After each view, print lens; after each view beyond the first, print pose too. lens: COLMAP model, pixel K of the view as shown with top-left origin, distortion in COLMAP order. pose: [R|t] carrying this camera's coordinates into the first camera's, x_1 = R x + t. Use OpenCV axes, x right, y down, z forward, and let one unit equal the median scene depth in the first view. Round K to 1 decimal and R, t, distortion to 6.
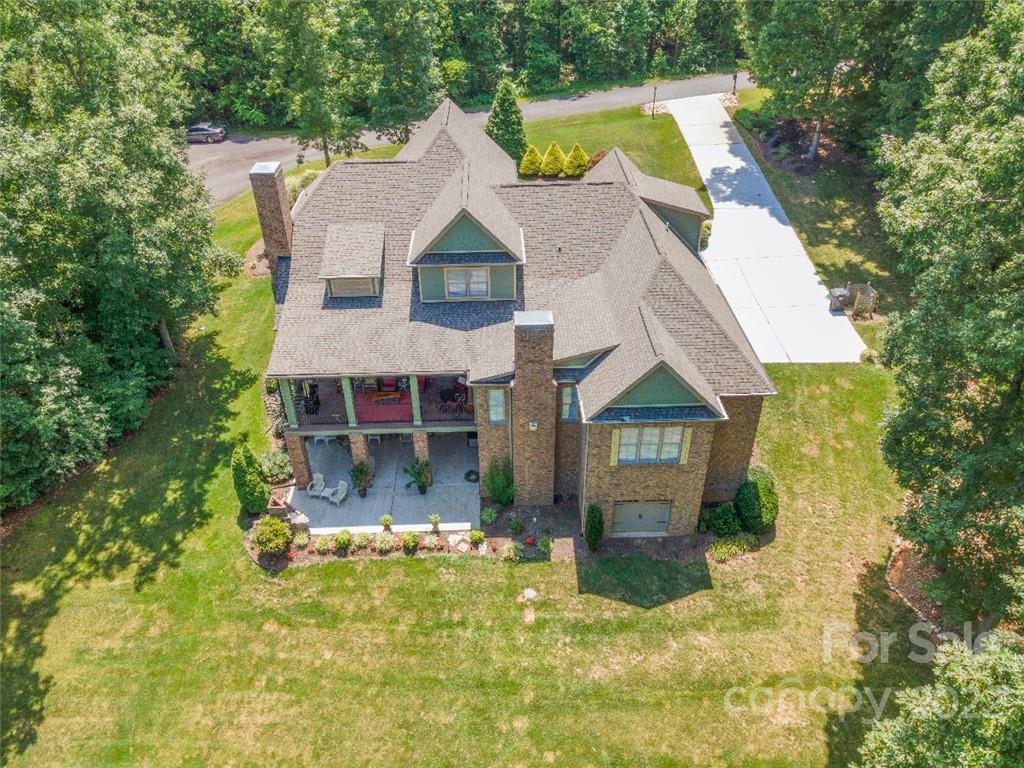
lens RADIAL K [[802.7, 0, 512.0], [0, 802.7, 384.0], [0, 0, 1]] dist [0.041351, -0.004639]
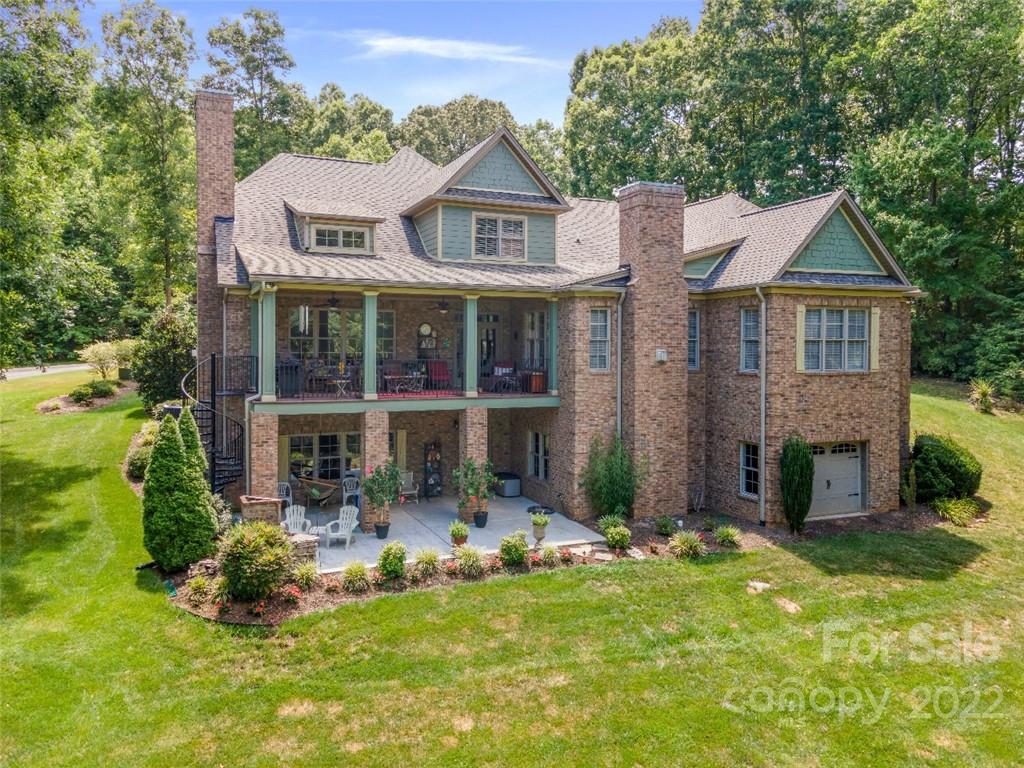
lens RADIAL K [[778.6, 0, 511.2], [0, 778.6, 346.8], [0, 0, 1]] dist [0.036424, 0.000262]
pose [[0.927717, 0.011726, 0.373101, -0.344186], [0.202339, 0.824136, -0.529017, 0.377416], [-0.313689, 0.566271, 0.762192, 0.545132]]
